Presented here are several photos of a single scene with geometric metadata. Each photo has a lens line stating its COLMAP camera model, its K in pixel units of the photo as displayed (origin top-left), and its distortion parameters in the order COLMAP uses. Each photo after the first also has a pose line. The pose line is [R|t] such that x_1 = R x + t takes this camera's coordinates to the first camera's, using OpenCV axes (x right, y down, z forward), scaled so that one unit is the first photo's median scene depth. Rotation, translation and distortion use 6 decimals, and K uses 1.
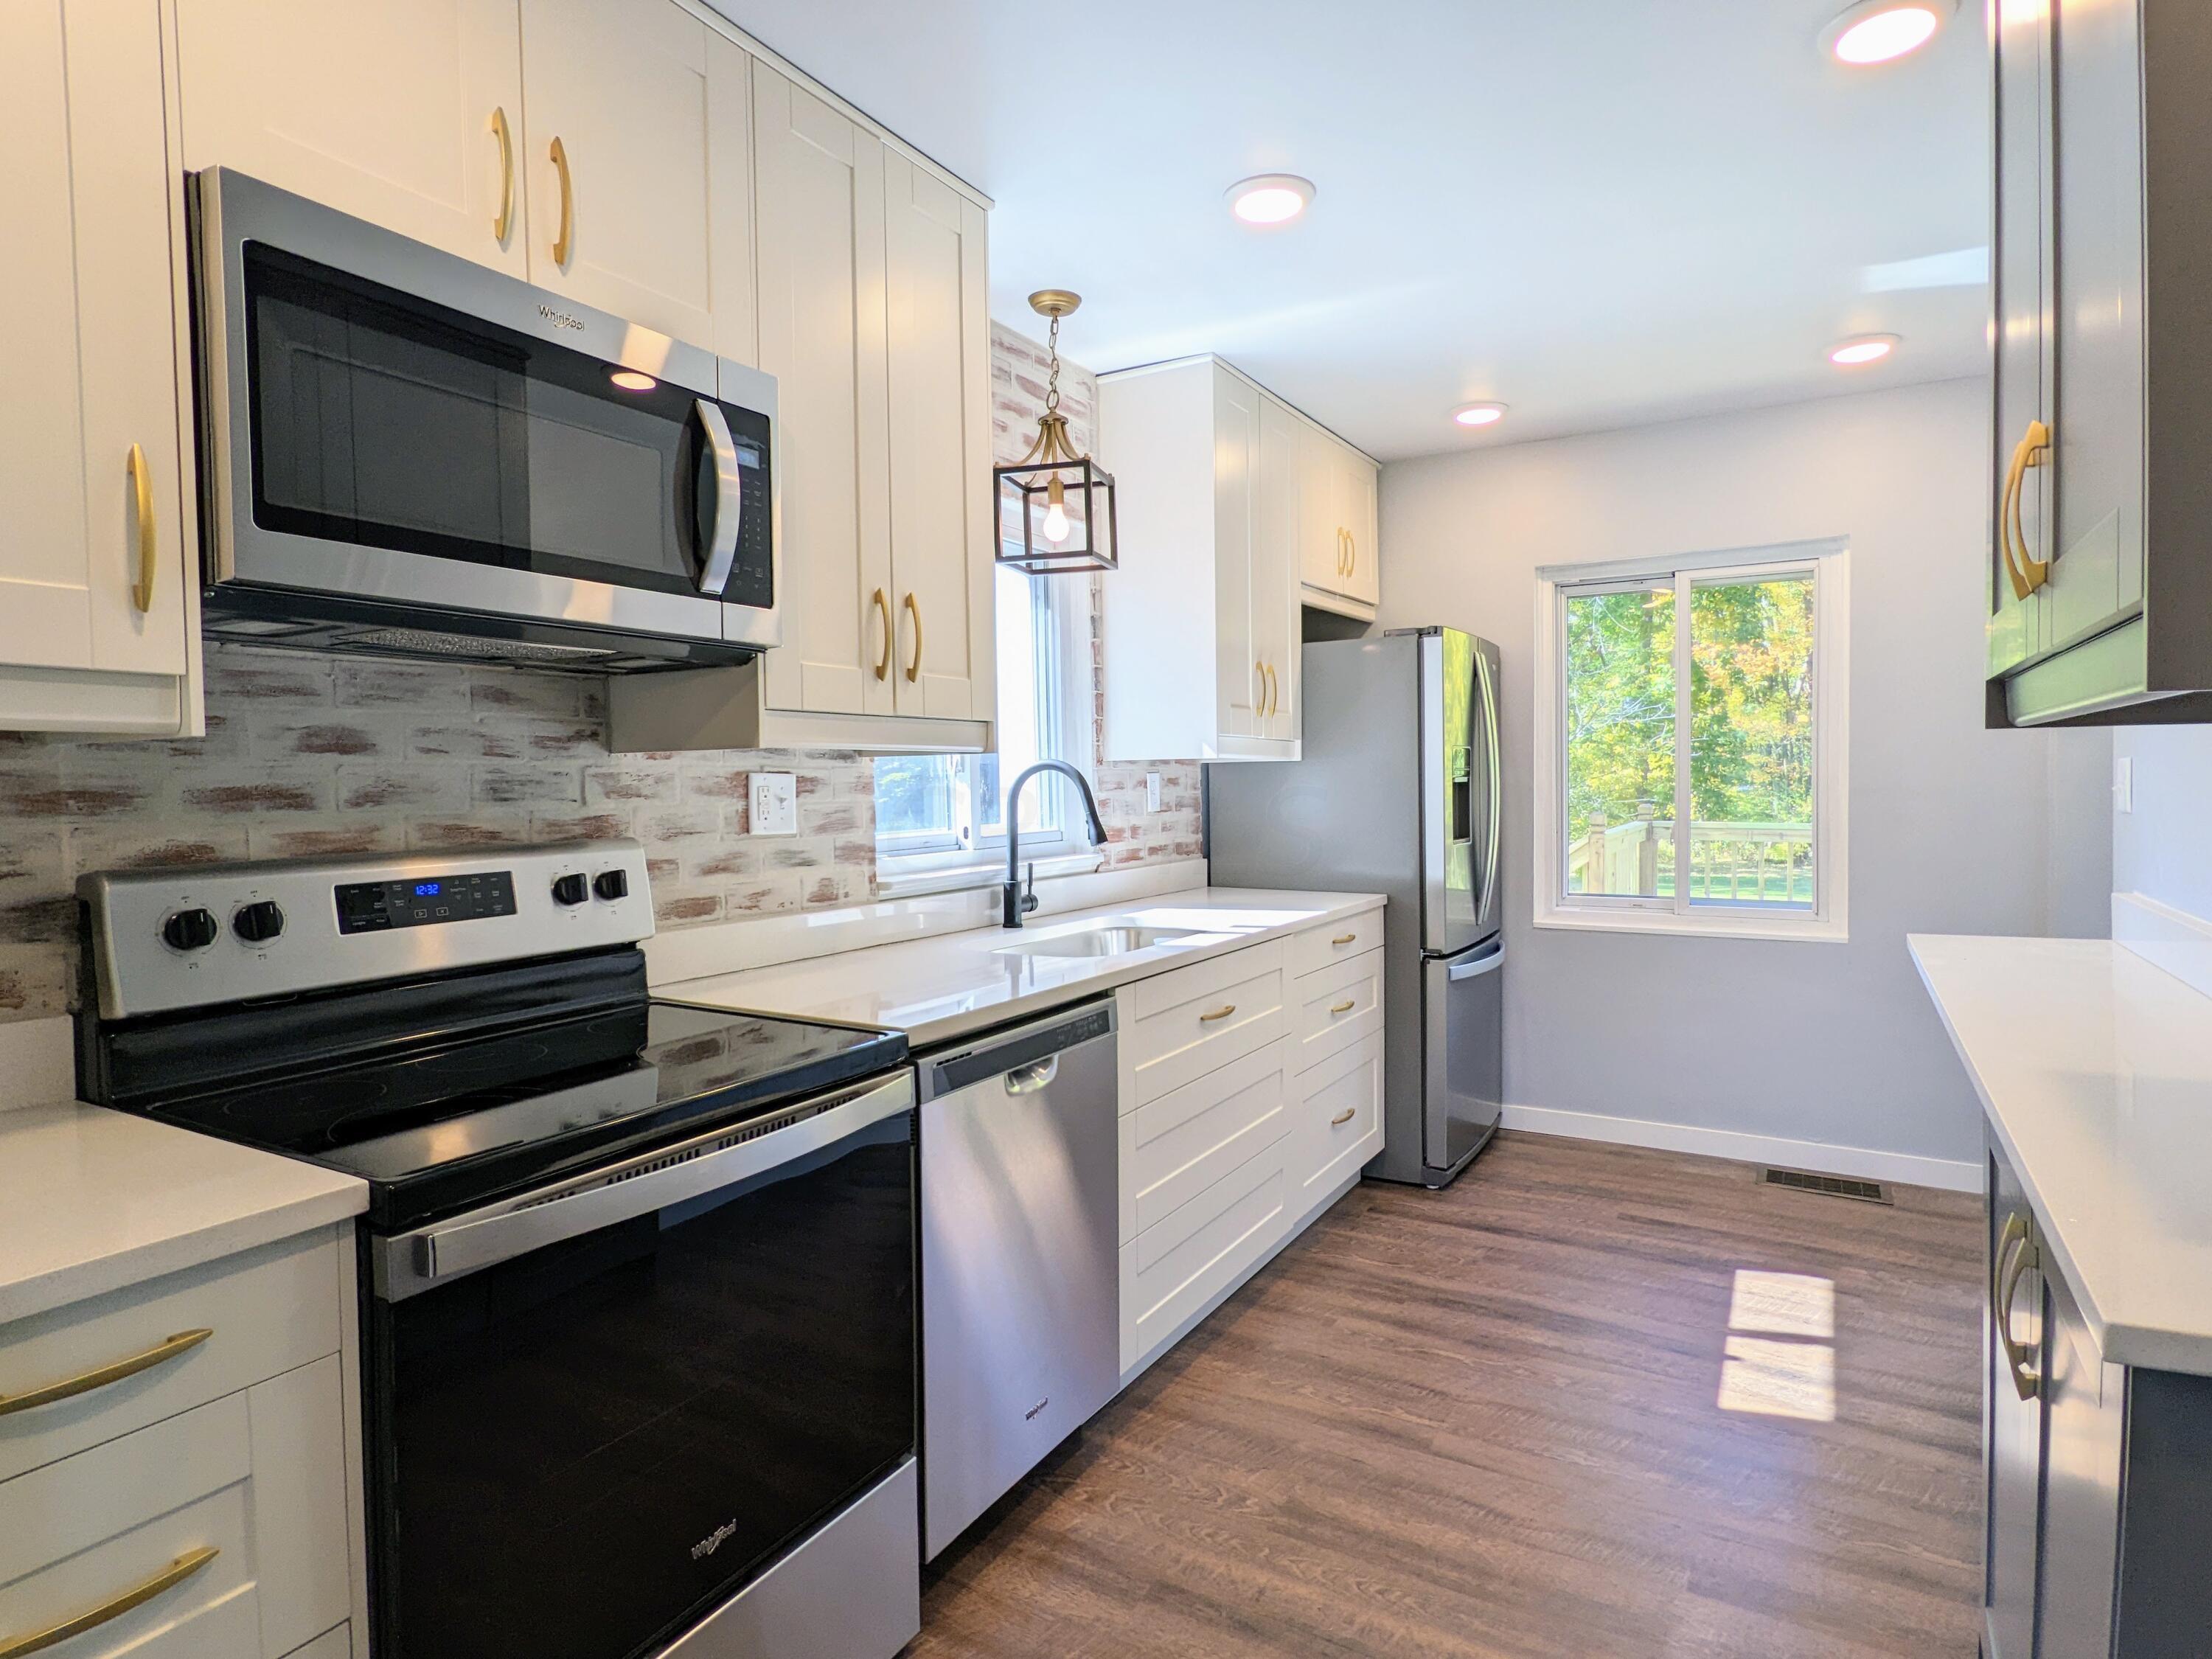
lens RADIAL K [[1197.5, 0, 1106.0], [0, 1197.5, 829.5], [0, 0, 1]] dist [-0.005402, 0.010188]
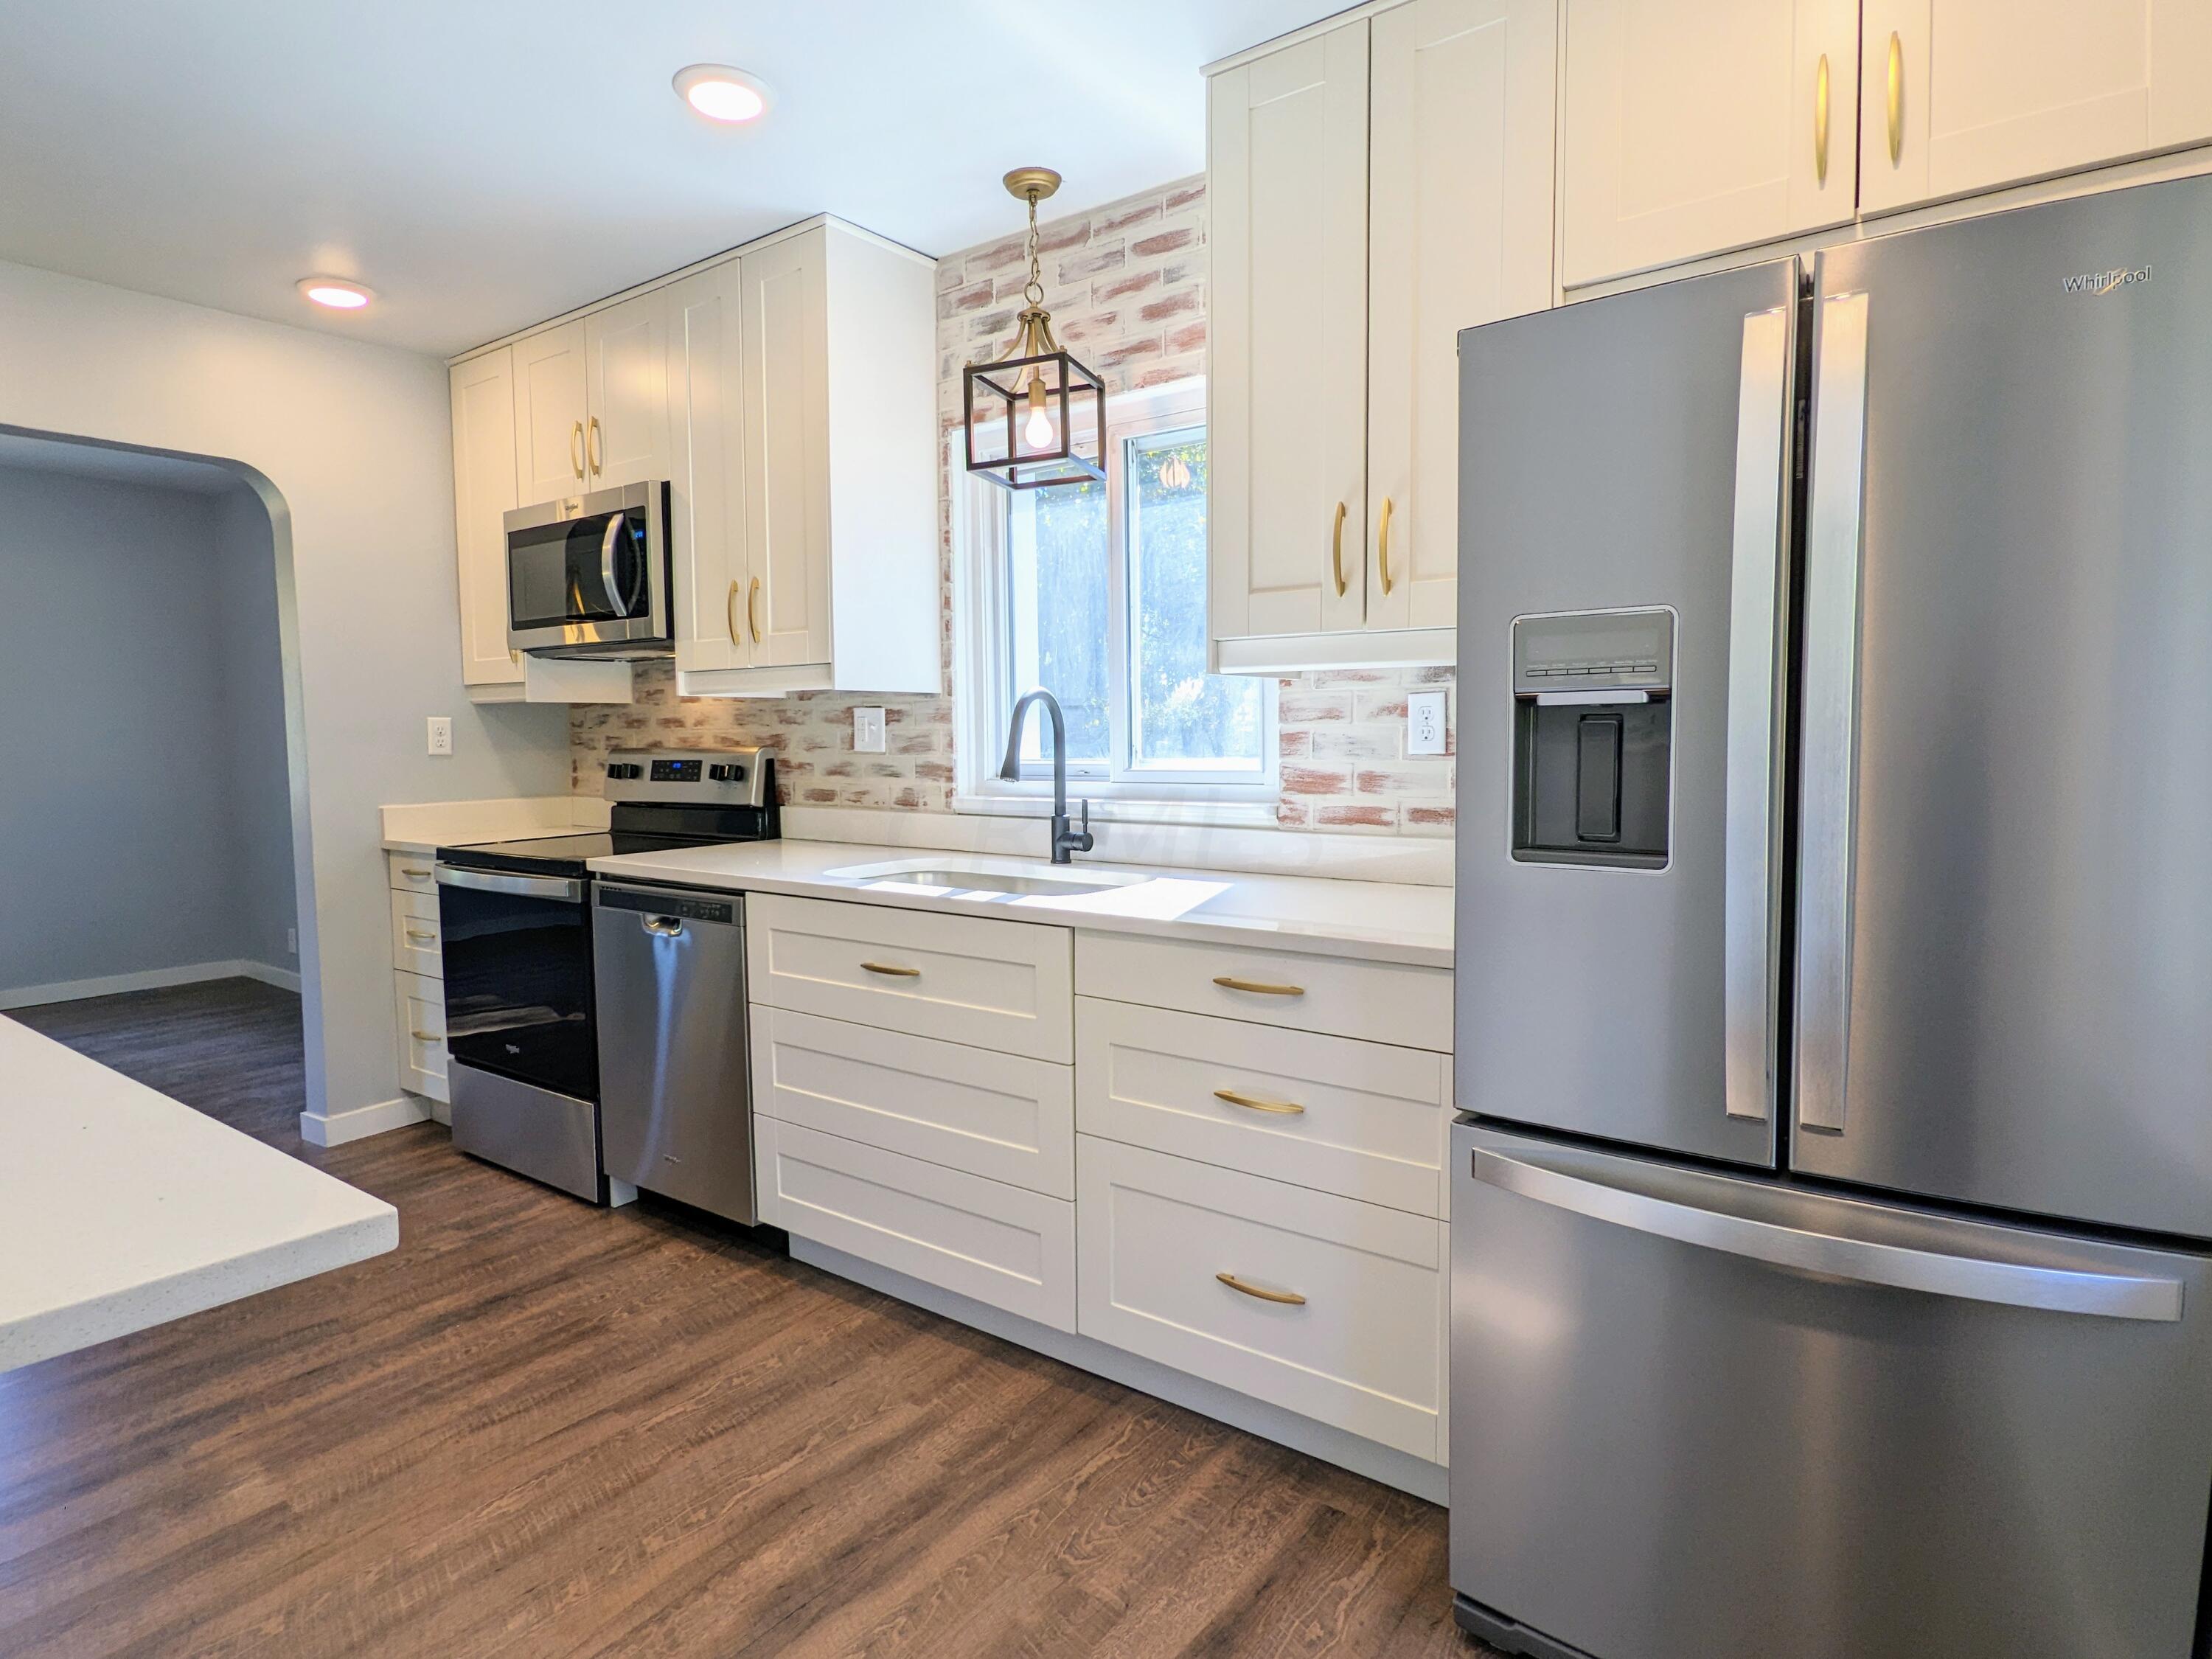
lens RADIAL K [[1210.9, 0, 1096.2], [0, 1210.9, 828.0], [0, 0, 1]] dist [-0.001449, 0.000645]
pose [[-0.096242, 0.093876, -0.990921, 1.053732], [-0.030200, 0.994809, 0.097178, -0.049986], [0.994900, 0.039279, -0.092907, 1.334412]]
